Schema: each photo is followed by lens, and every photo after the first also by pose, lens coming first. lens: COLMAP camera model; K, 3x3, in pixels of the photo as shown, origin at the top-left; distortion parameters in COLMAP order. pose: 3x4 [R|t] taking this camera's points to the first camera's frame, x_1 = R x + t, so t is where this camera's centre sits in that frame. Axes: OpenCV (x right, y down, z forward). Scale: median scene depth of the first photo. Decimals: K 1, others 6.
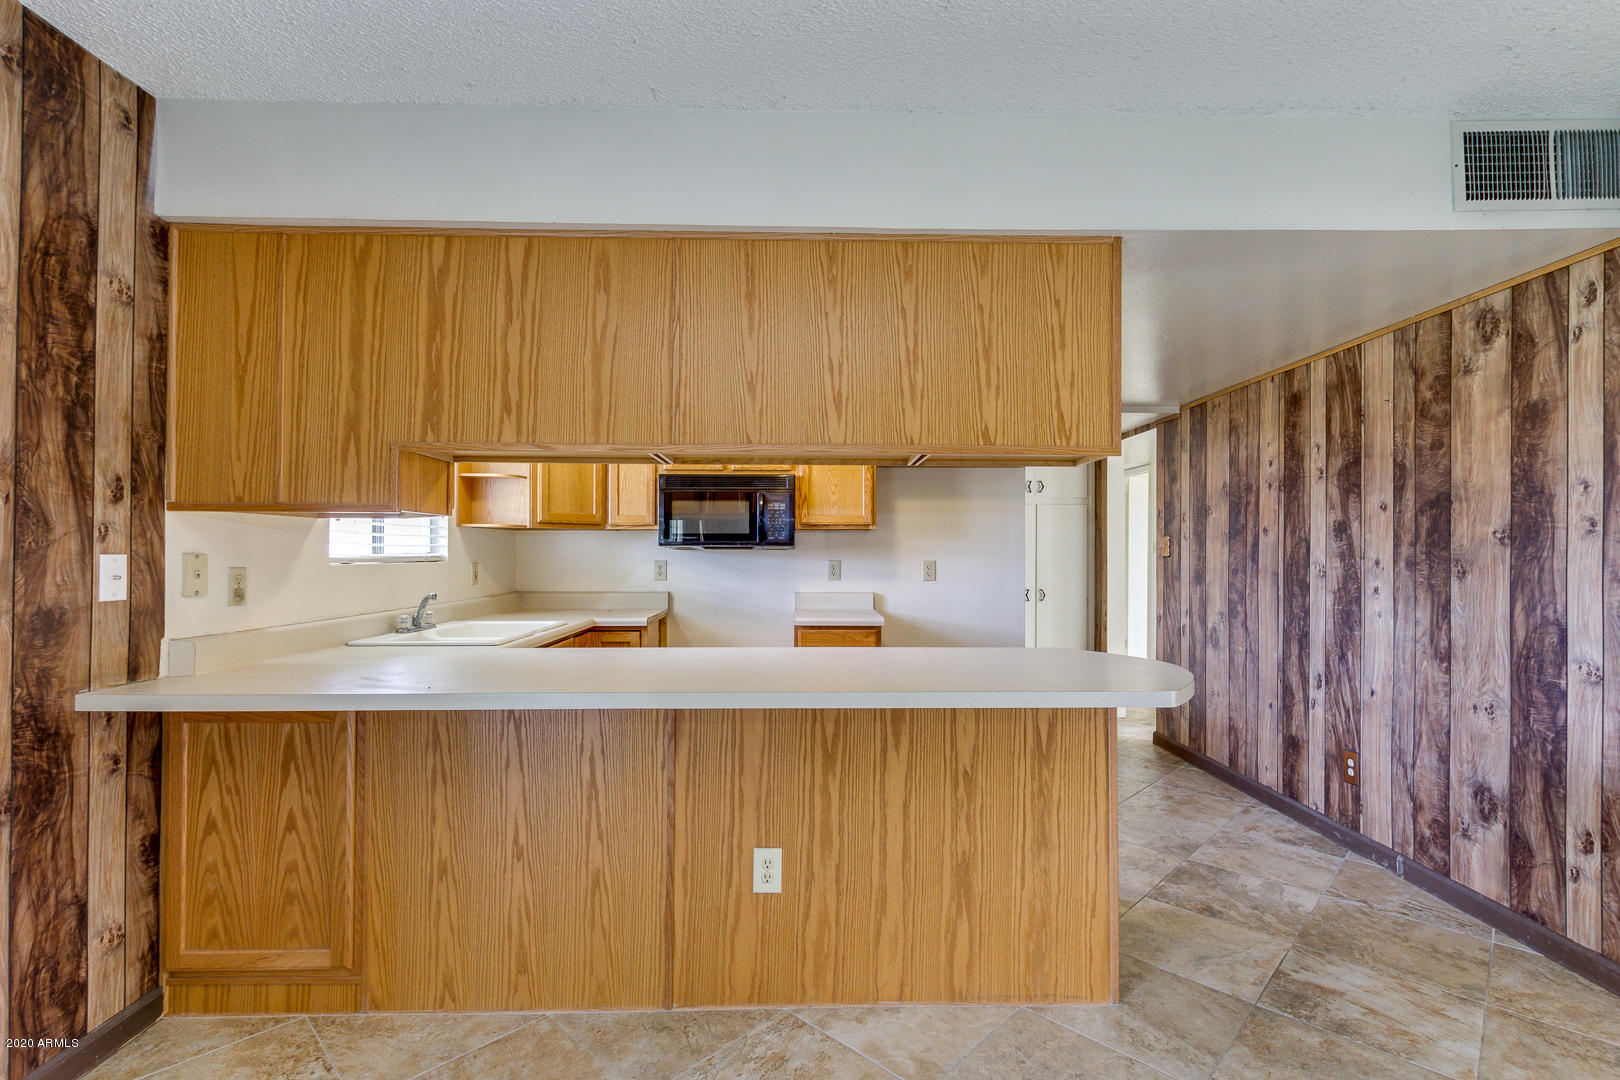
lens RADIAL K [[739.2, 0, 815.2], [0, 739.2, 545.1], [0, 0, 1]] dist [0.012162, -0.006288]
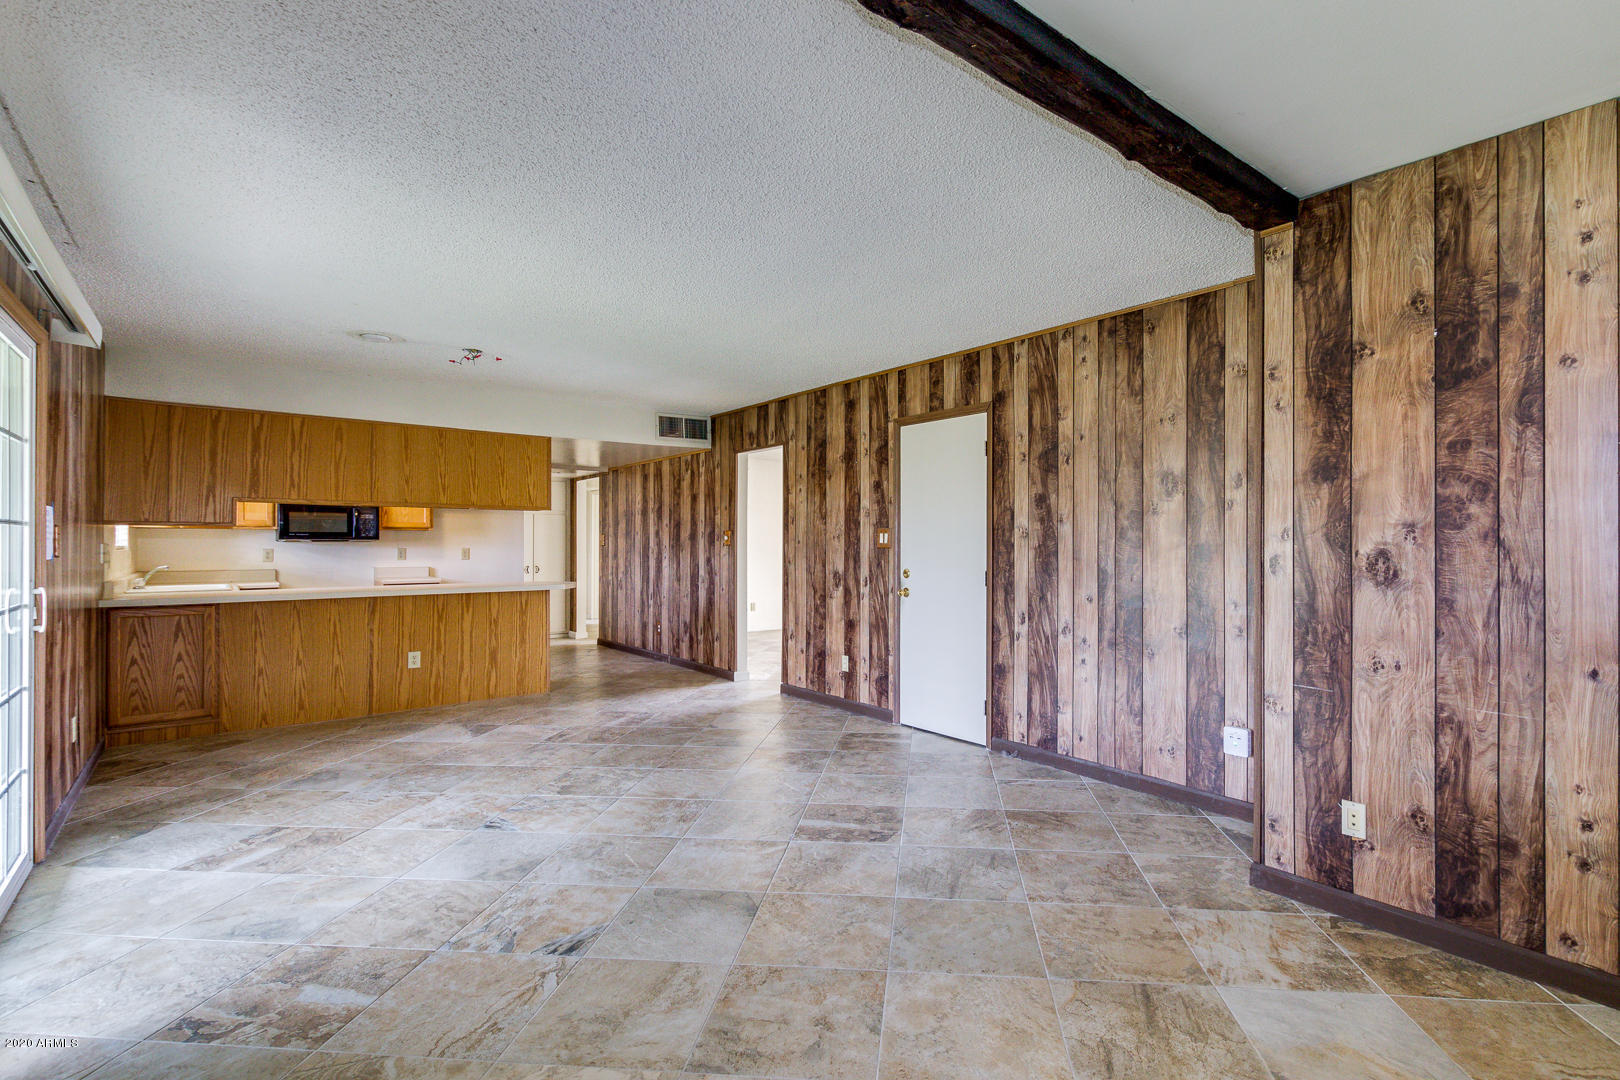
lens RADIAL K [[762.6, 0, 869.7], [0, 762.6, 546.4], [0, 0, 1]] dist [0.010787, -0.001026]
pose [[0.777254, -0.003908, 0.629175, -0.540116], [-0.003333, 0.999941, 0.010328, -0.010768], [-0.629178, -0.010125, 0.777195, -2.265155]]
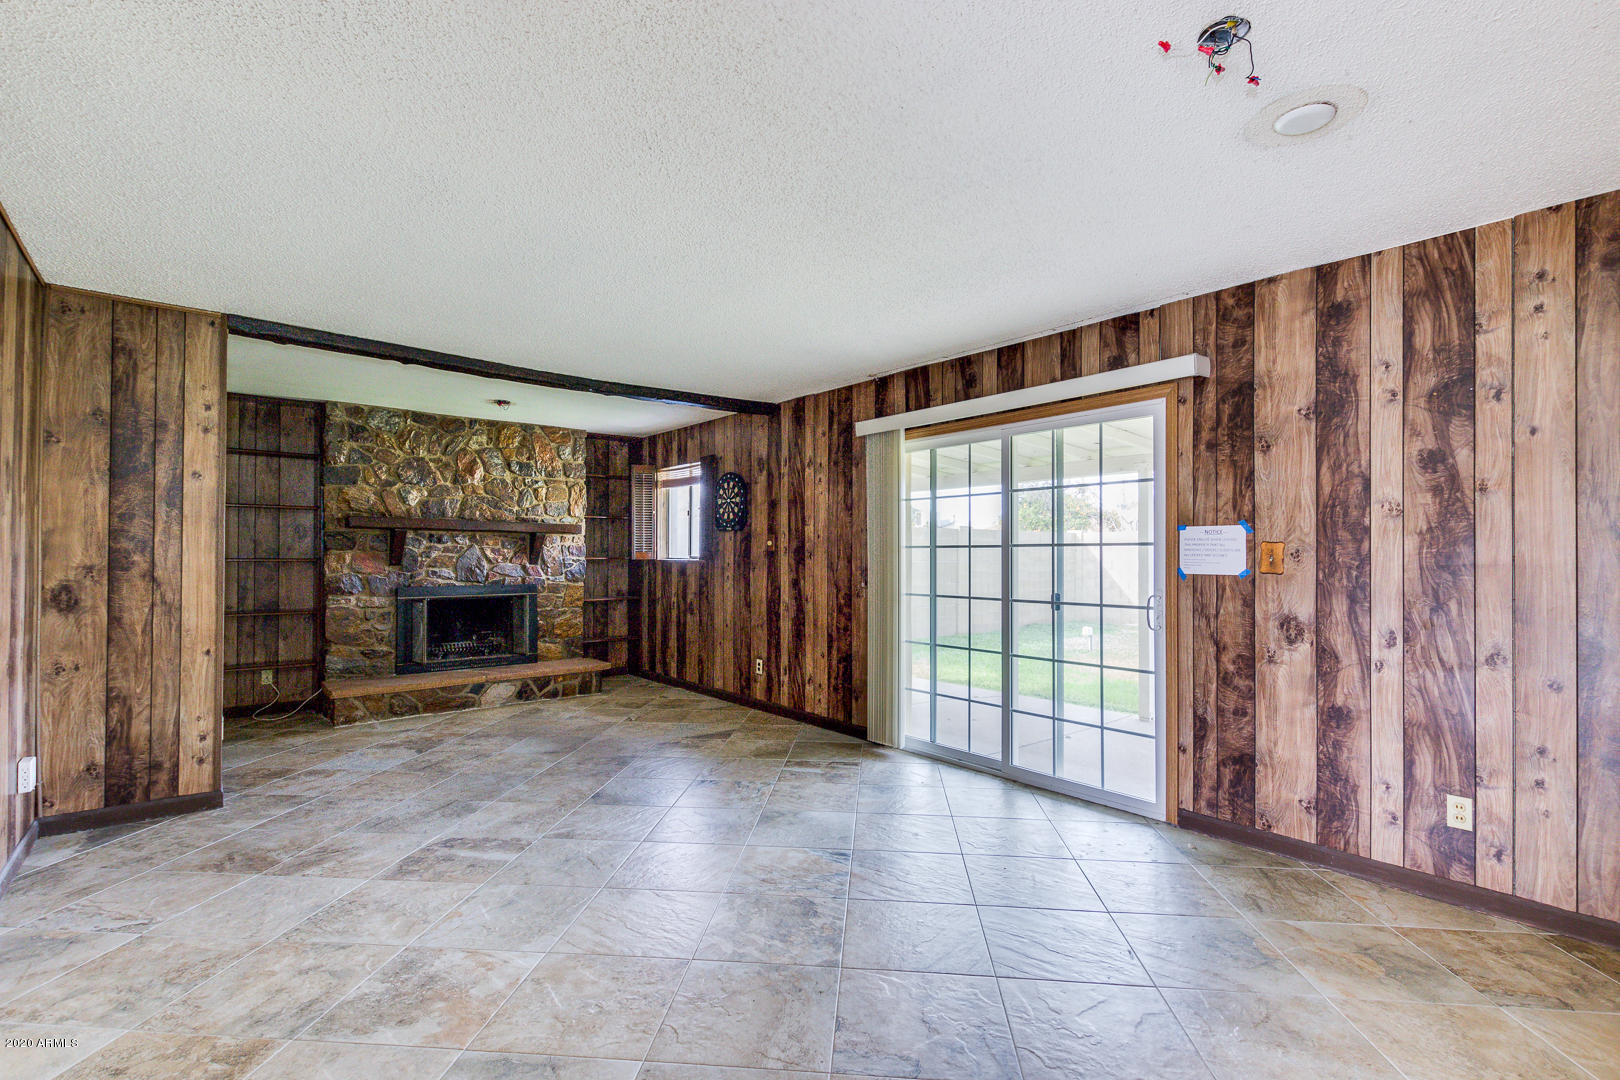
lens RADIAL K [[739.2, 0, 815.2], [0, 739.2, 545.1], [0, 0, 1]] dist [0.012162, -0.006288]
pose [[-0.782130, -0.014875, -0.622938, 0.889768], [-0.001808, 0.999765, -0.021604, 0.008976], [0.623113, -0.015771, -0.781973, 0.748078]]
